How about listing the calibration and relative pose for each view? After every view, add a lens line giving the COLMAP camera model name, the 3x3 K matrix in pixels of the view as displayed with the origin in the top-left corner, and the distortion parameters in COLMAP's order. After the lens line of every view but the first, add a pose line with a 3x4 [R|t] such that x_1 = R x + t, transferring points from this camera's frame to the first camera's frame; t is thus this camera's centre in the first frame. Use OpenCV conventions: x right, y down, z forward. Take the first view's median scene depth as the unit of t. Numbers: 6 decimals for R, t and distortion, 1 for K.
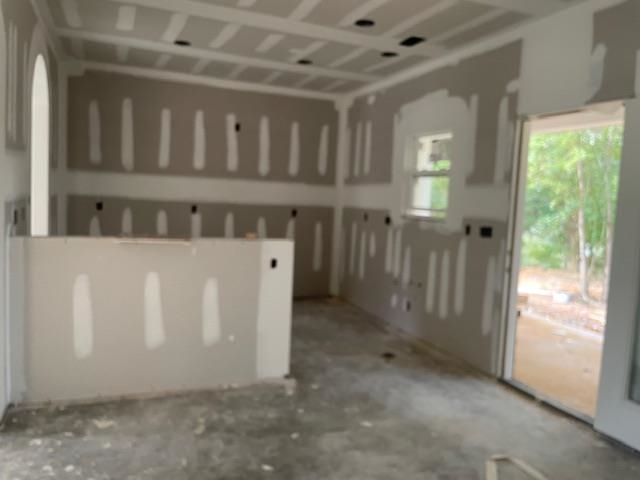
lens RADIAL K [[515.5, 0, 321.8], [0, 515.5, 238.6], [0, 0, 1]] dist [0.068599, -0.004916]
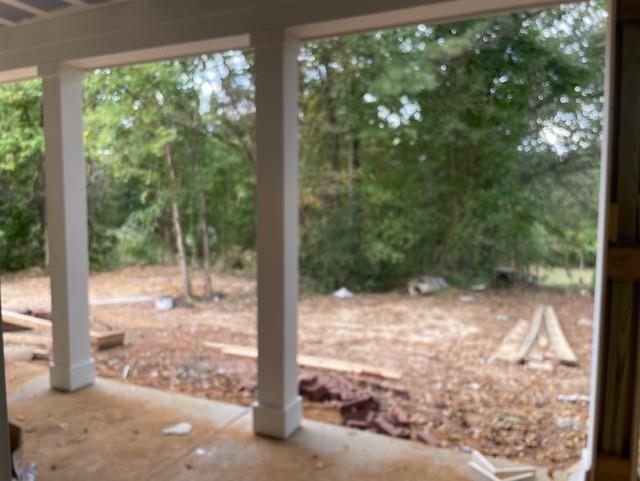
lens RADIAL K [[515.5, 0, 321.3], [0, 515.5, 239.7], [0, 0, 1]] dist [0.068599, -0.004916]
pose [[0.734883, -0.095178, 0.671482, 0.077125], [0.086211, 0.995181, 0.046708, -0.010005], [-0.672692, 0.023564, 0.739547, 0.176330]]
